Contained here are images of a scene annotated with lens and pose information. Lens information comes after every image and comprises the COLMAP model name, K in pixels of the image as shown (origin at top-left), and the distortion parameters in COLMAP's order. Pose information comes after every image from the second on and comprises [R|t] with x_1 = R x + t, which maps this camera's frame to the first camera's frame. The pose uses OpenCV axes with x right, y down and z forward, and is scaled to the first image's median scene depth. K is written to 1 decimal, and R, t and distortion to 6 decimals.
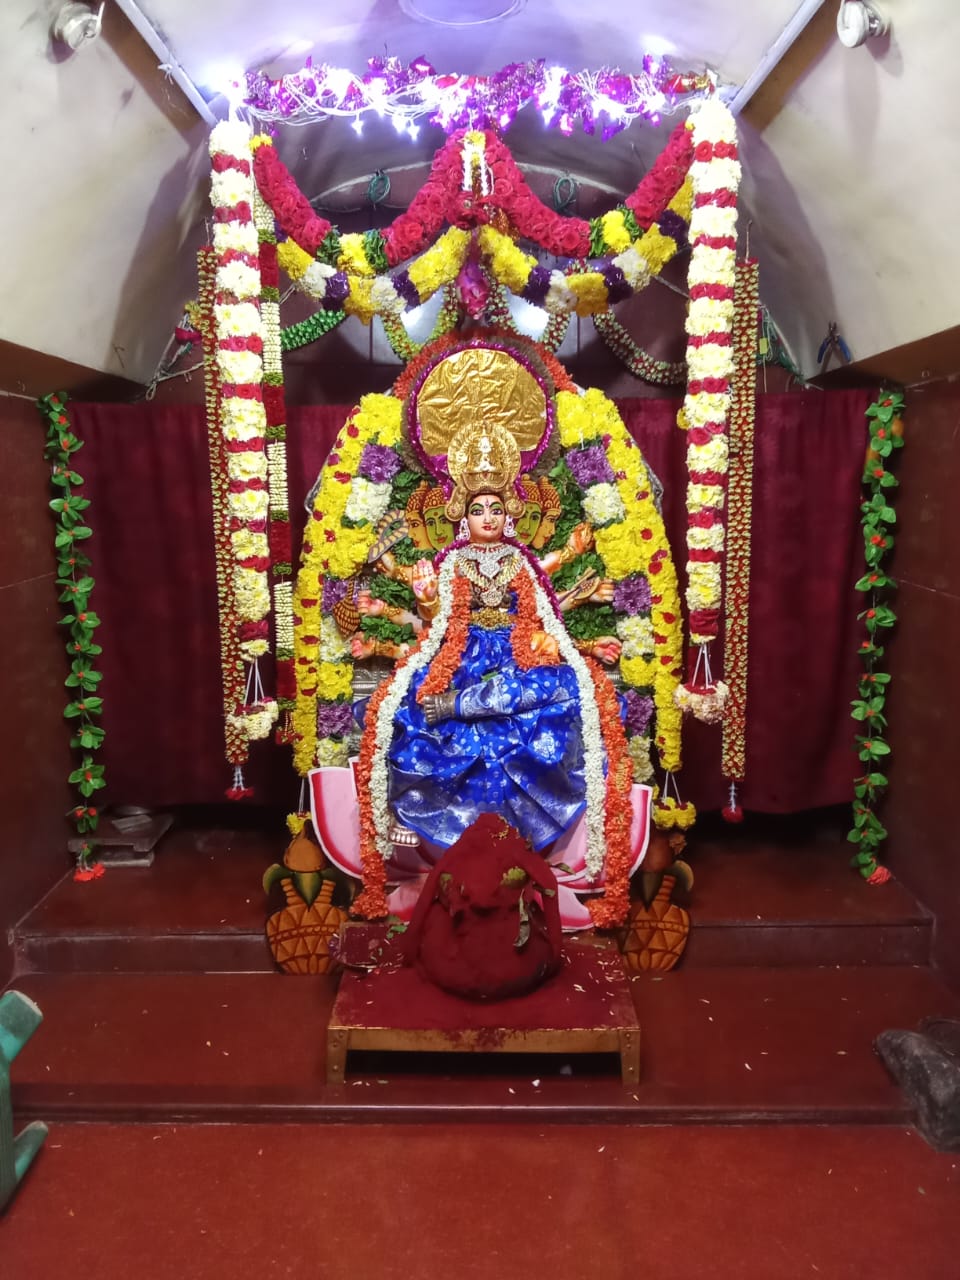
lens RADIAL K [[1028.0, 0, 464.1], [0, 1028.0, 627.5], [0, 0, 1]] dist [0.048478, -0.098863]
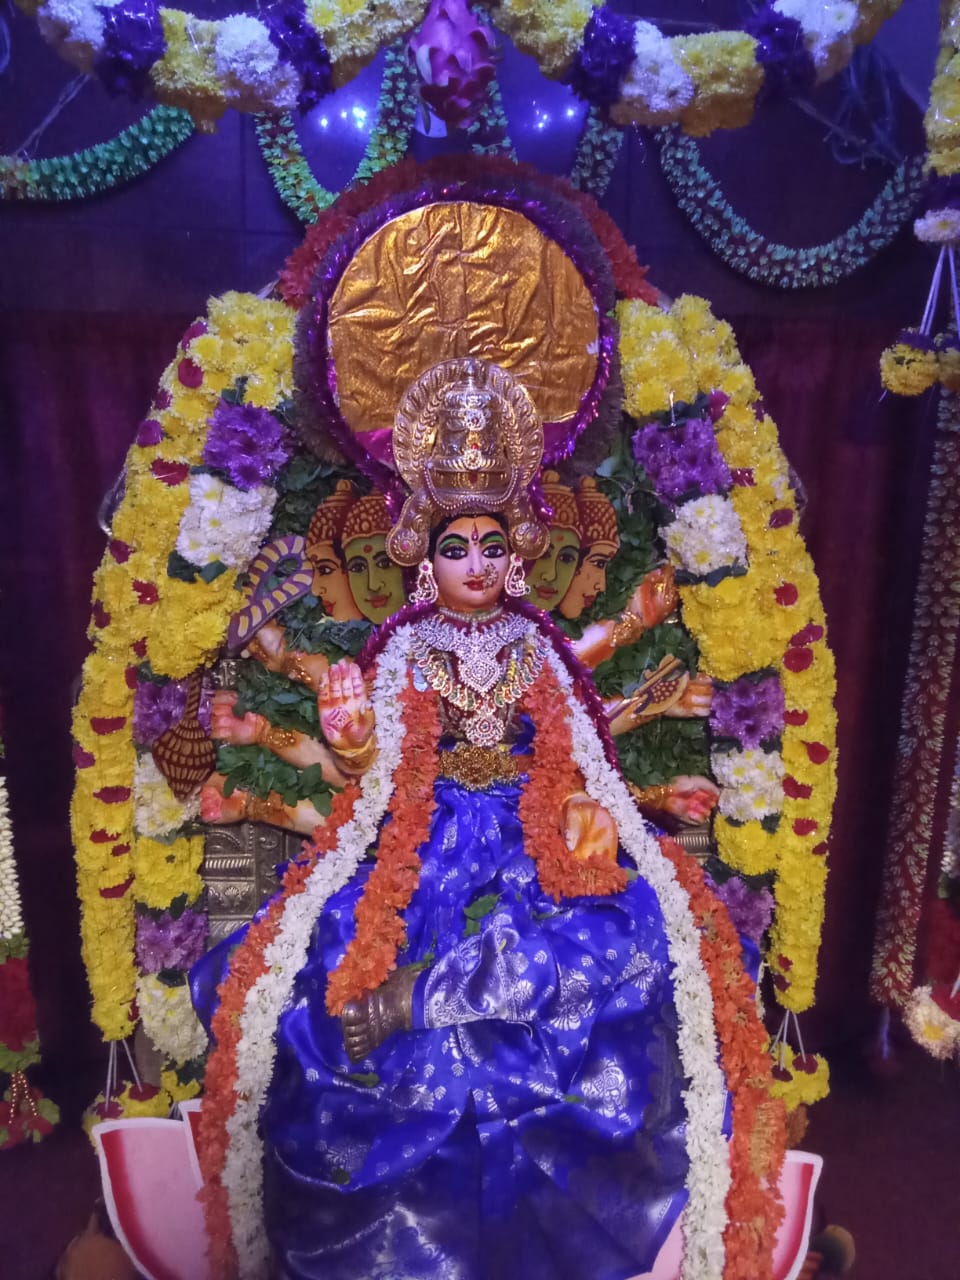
lens RADIAL K [[1028.0, 0, 472.8], [0, 1028.0, 629.3], [0, 0, 1]] dist [0.048478, -0.098863]
pose [[0.996461, 0.003440, 0.083981, -0.018841], [-0.012237, 0.994454, 0.104458, -0.125339], [-0.083156, -0.105116, 0.990977, 0.510385]]
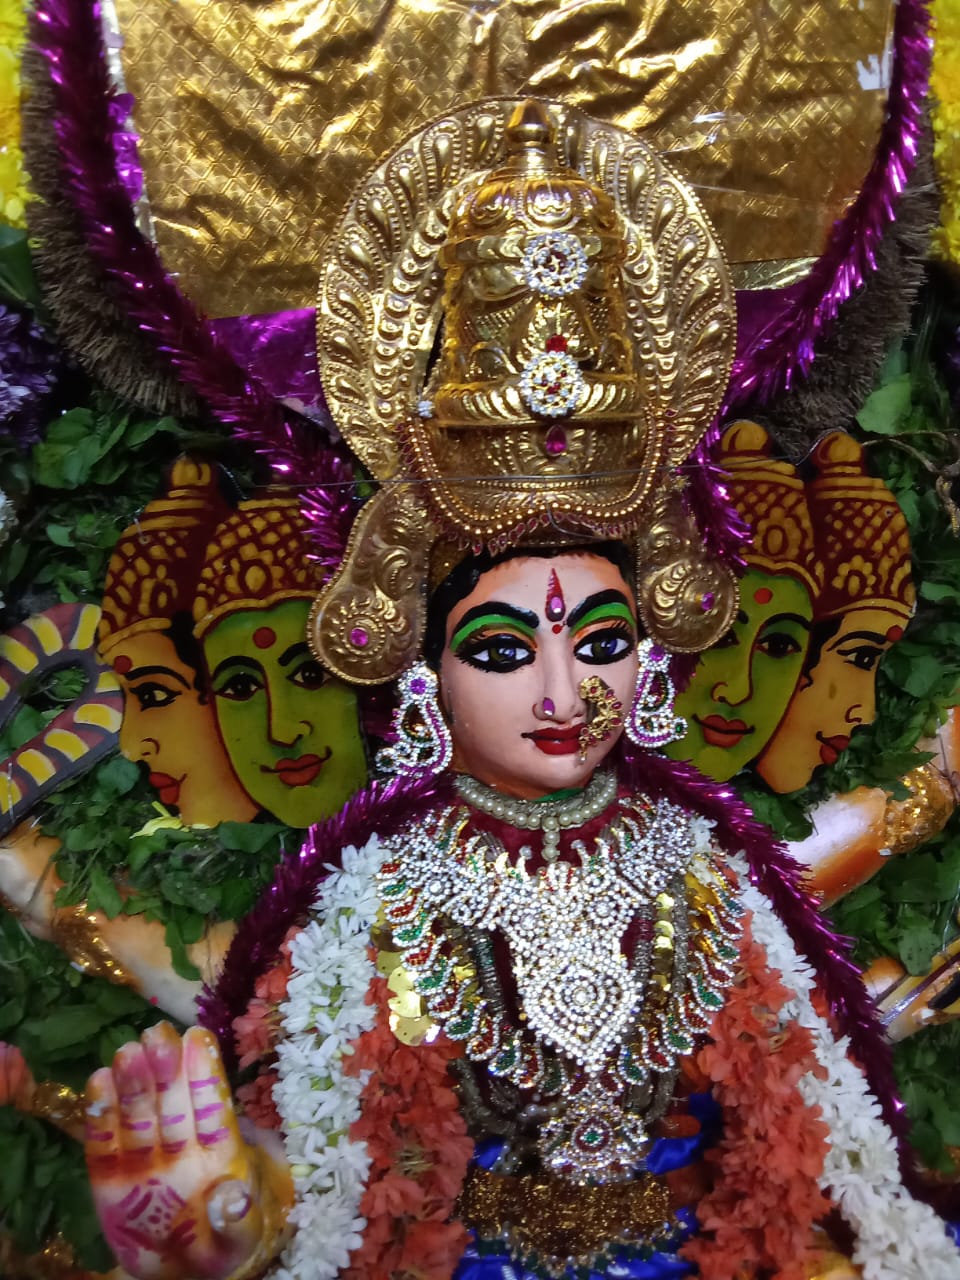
lens RADIAL K [[1028.0, 0, 475.4], [0, 1028.0, 621.1], [0, 0, 1]] dist [0.048478, -0.098863]
pose [[0.995938, -0.018202, 0.088187, -0.005933], [0.007678, 0.992956, 0.118232, -0.136361], [-0.089718, -0.117074, 0.989062, 0.821384]]
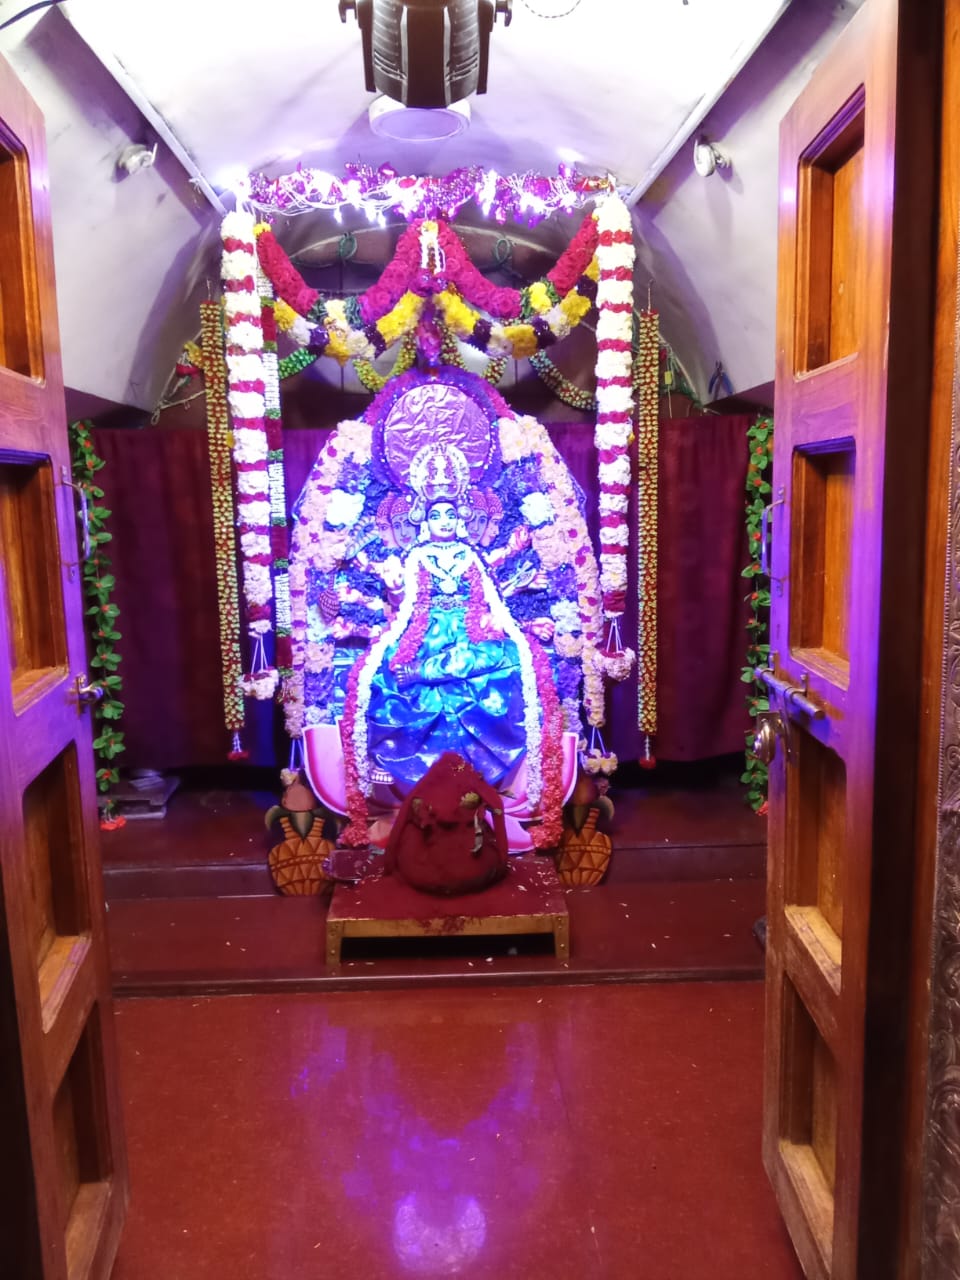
lens RADIAL K [[1028.0, 0, 473.3], [0, 1028.0, 628.0], [0, 0, 1]] dist [0.048478, -0.098863]
pose [[0.998356, -0.016308, 0.054956, -0.011294], [0.016550, 0.999855, -0.003955, 0.025651], [-0.054884, 0.004858, 0.998481, -0.224613]]
